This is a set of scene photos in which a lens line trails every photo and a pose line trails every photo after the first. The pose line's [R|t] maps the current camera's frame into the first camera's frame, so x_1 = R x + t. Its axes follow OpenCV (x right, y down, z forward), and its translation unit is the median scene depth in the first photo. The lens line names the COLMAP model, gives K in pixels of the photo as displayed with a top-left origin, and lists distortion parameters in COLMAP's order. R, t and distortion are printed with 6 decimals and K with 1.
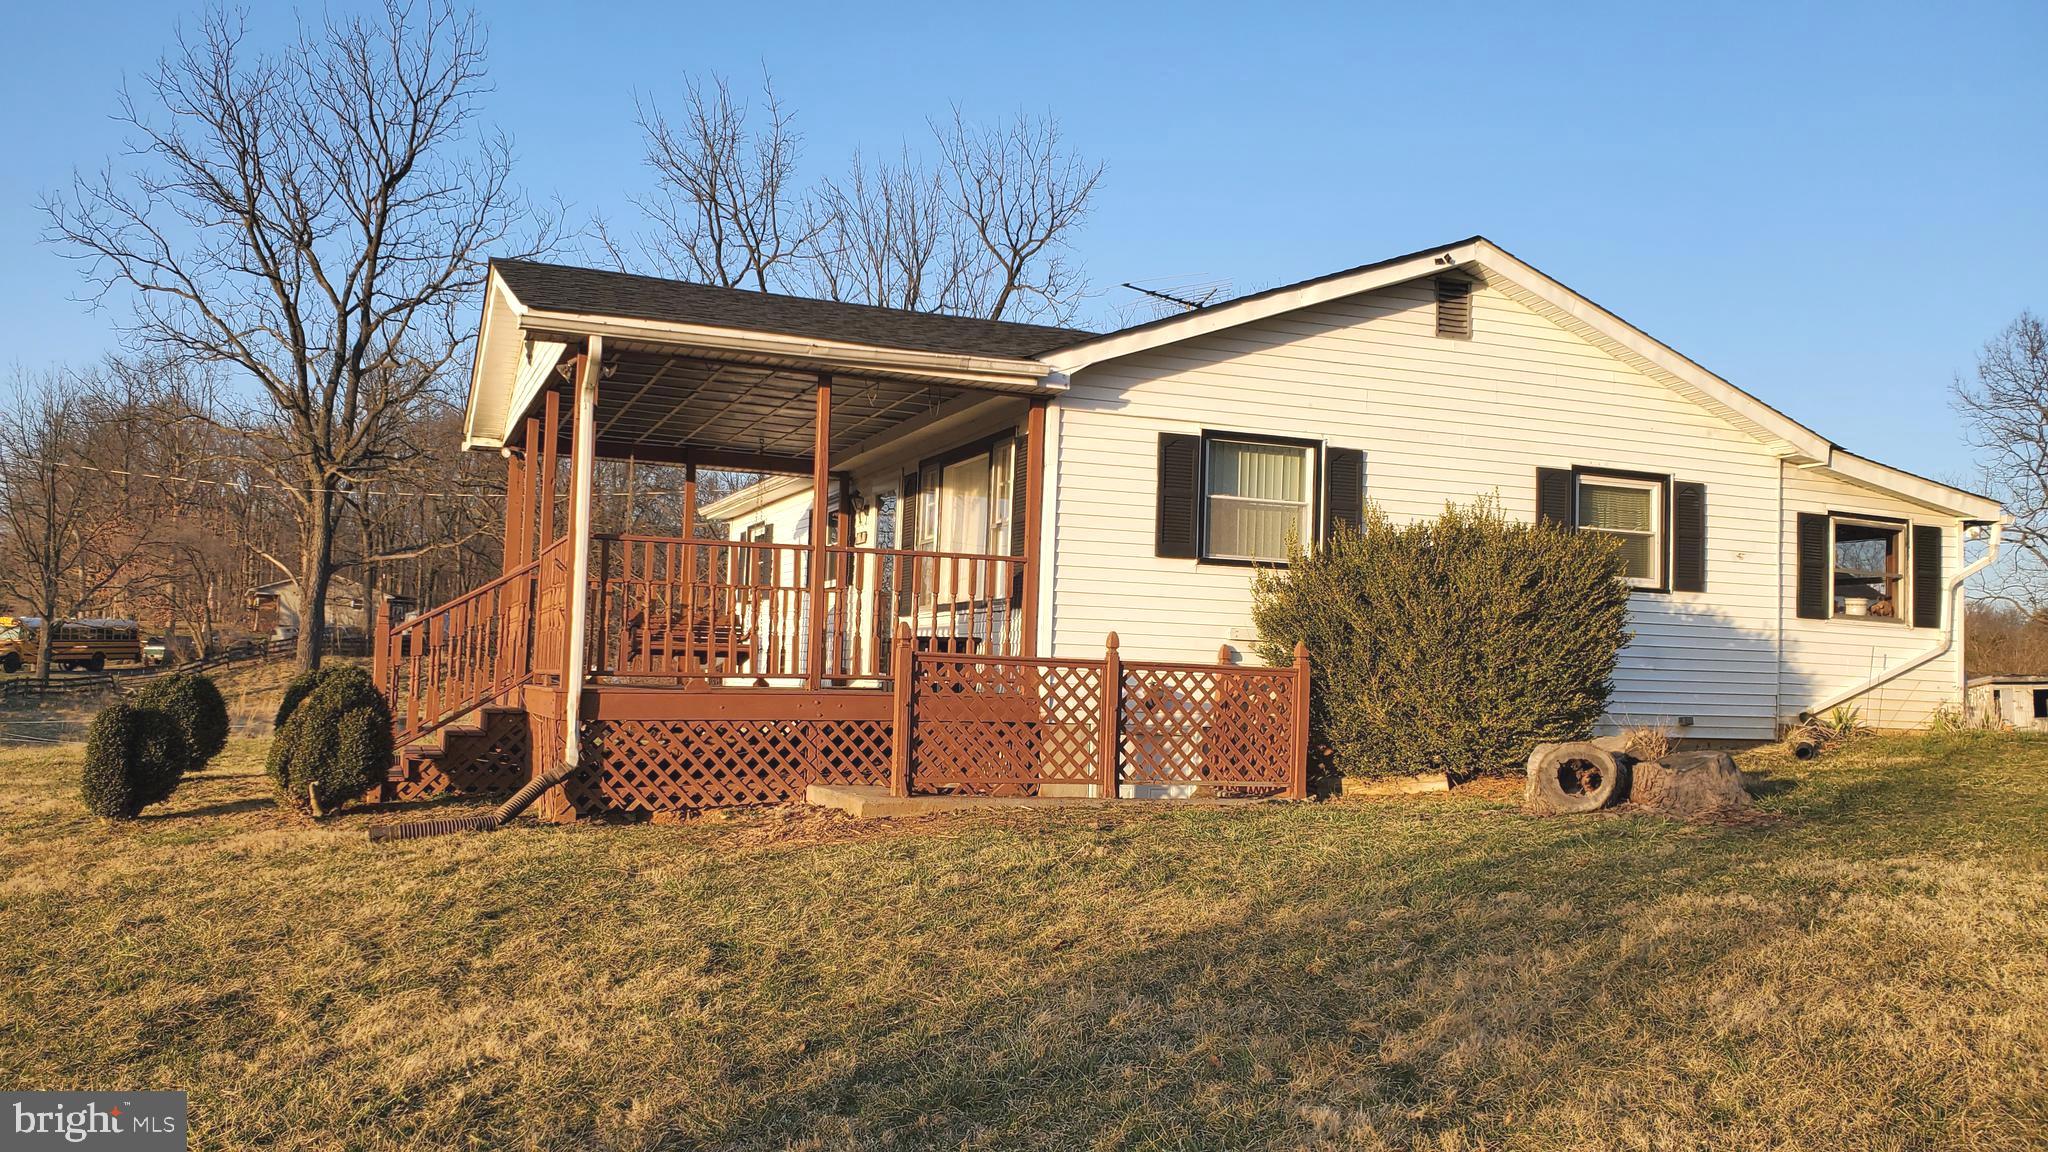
lens RADIAL K [[1622.1, 0, 1031.2], [0, 1622.1, 627.9], [0, 0, 1]] dist [0.072606, -0.083127]
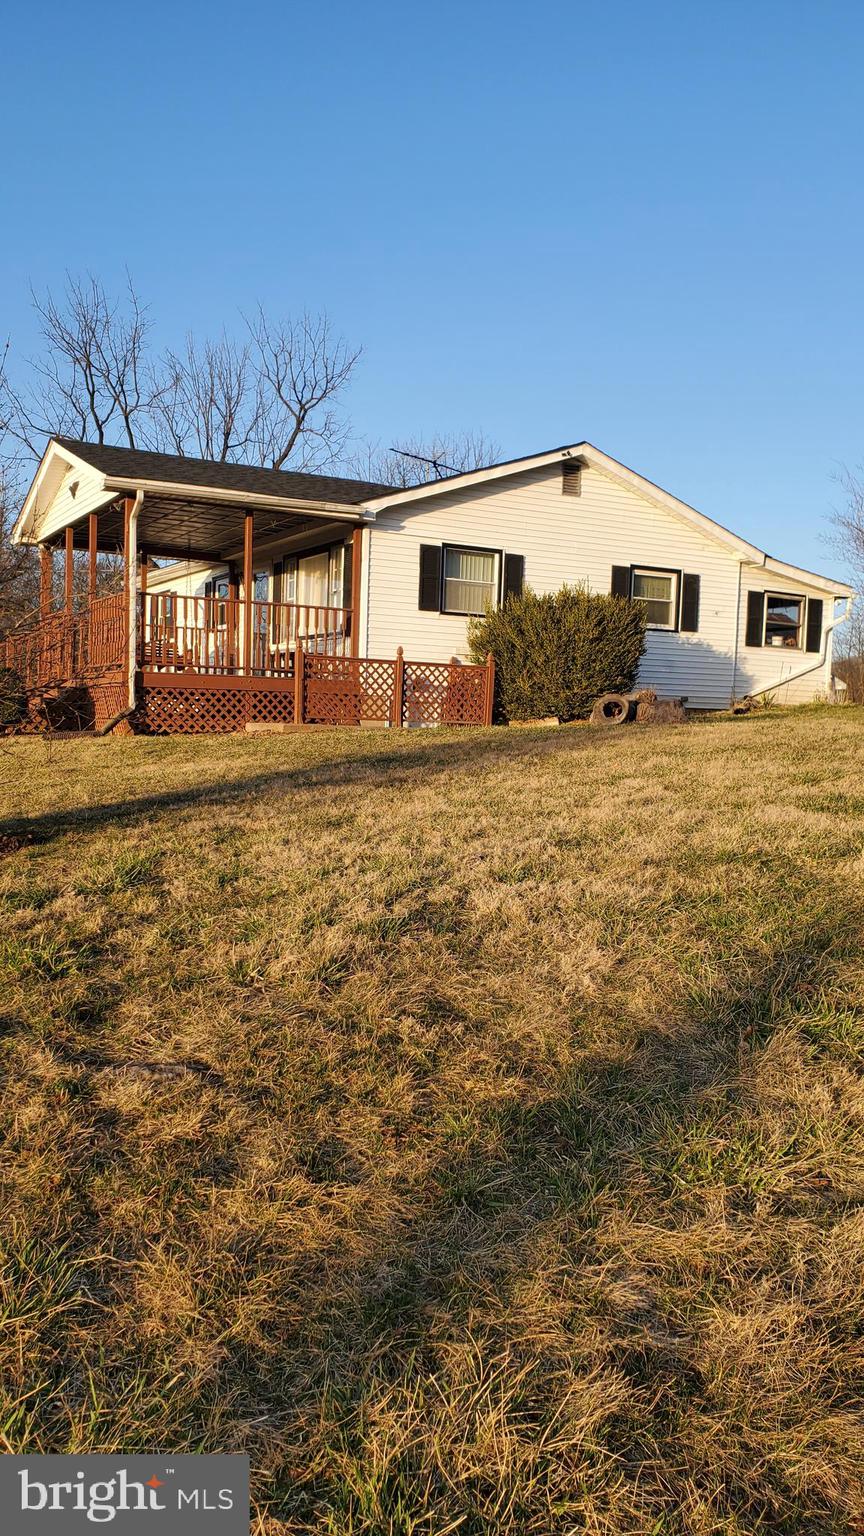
lens RADIAL K [[1216.6, 0, 433.2], [0, 1216.6, 823.5], [0, 0, 1]] dist [0.072606, -0.083127]
pose [[0.993179, -0.009482, 0.116214, -0.076912], [-0.004210, 0.993122, 0.117006, 0.039420], [-0.116524, -0.116698, 0.986308, -0.468189]]
